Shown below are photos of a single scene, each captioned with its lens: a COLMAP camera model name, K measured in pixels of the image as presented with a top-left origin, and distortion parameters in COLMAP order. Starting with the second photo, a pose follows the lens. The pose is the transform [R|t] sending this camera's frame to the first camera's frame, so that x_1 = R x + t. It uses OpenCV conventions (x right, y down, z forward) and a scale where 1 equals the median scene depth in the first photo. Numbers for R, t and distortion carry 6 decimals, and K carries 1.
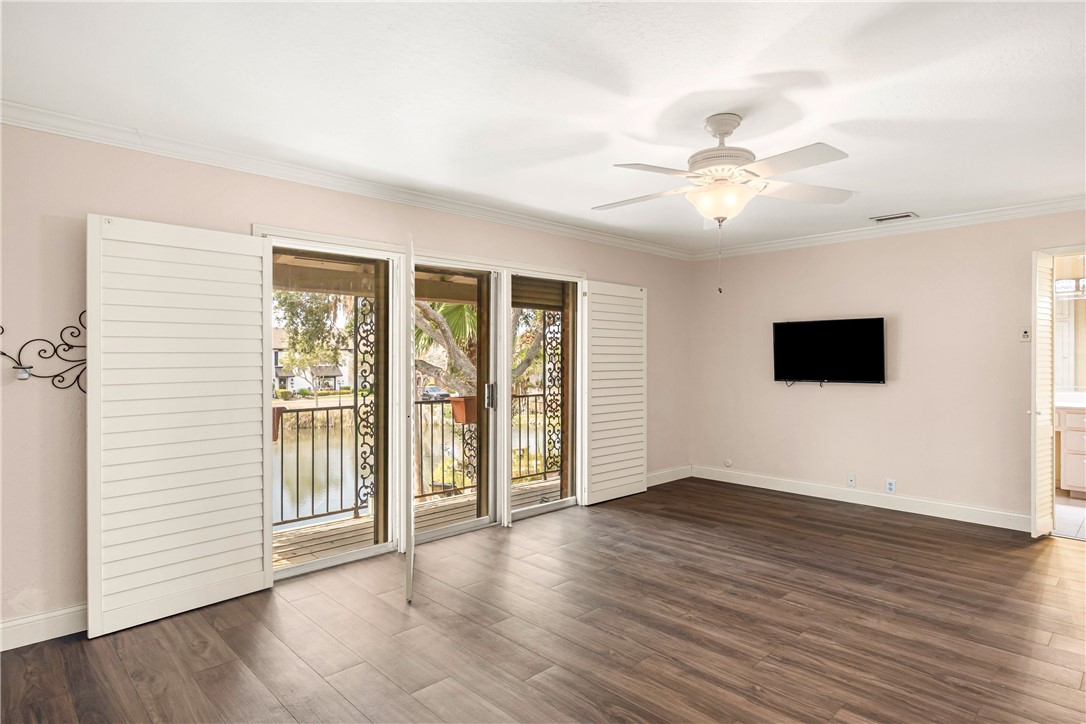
lens RADIAL K [[598.0, 0, 542.3], [0, 598.0, 364.5], [0, 0, 1]] dist [-0.007252, 0.000514]
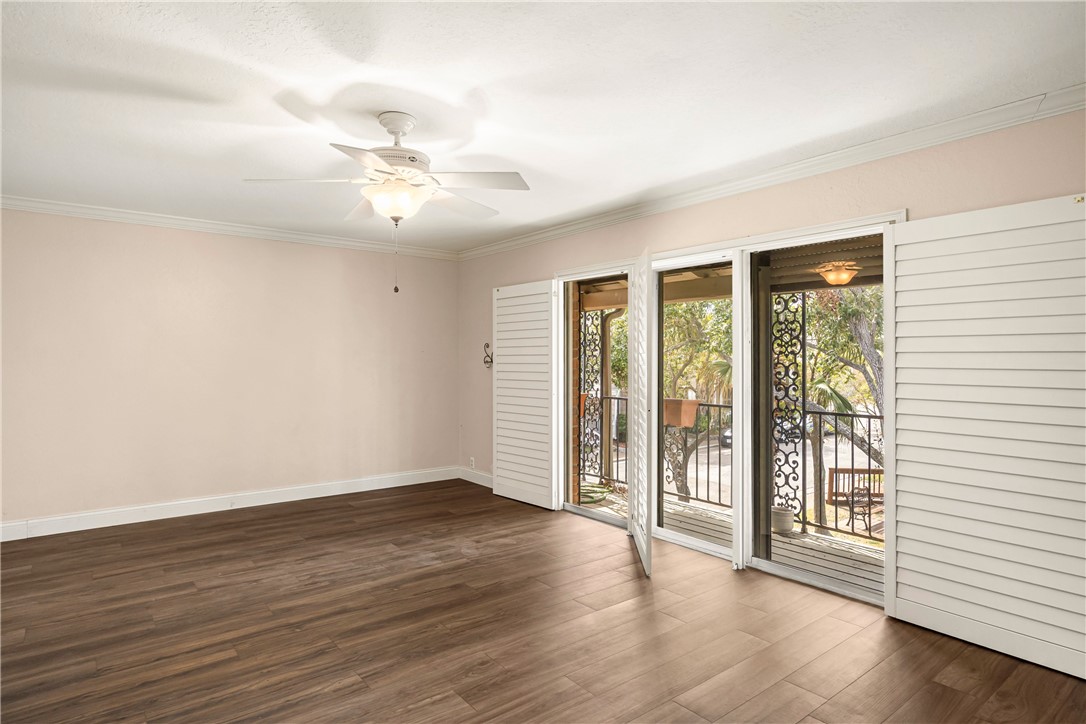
lens RADIAL K [[598.0, 0, 535.1], [0, 598.0, 356.7], [0, 0, 1]] dist [-0.007252, 0.000514]
pose [[-0.101361, 0.000060, -0.994850, 1.151566], [-0.019607, 0.999806, 0.002058, -0.015157], [0.994657, 0.019715, -0.101340, 1.211539]]
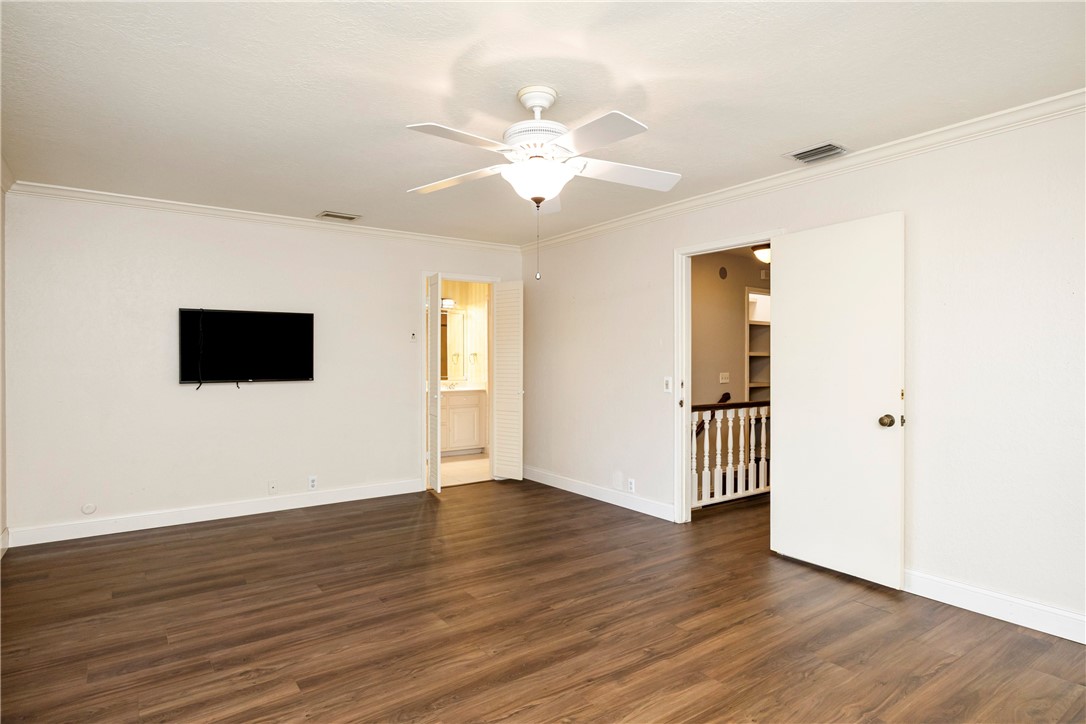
lens RADIAL K [[598.0, 0, 539.3], [0, 598.0, 362.6], [0, 0, 1]] dist [-0.007252, 0.000514]
pose [[0.142306, -0.007358, 0.989795, -0.569307], [0.015208, 0.999871, 0.005247, 0.005648], [-0.989706, 0.014306, 0.142400, 0.787990]]
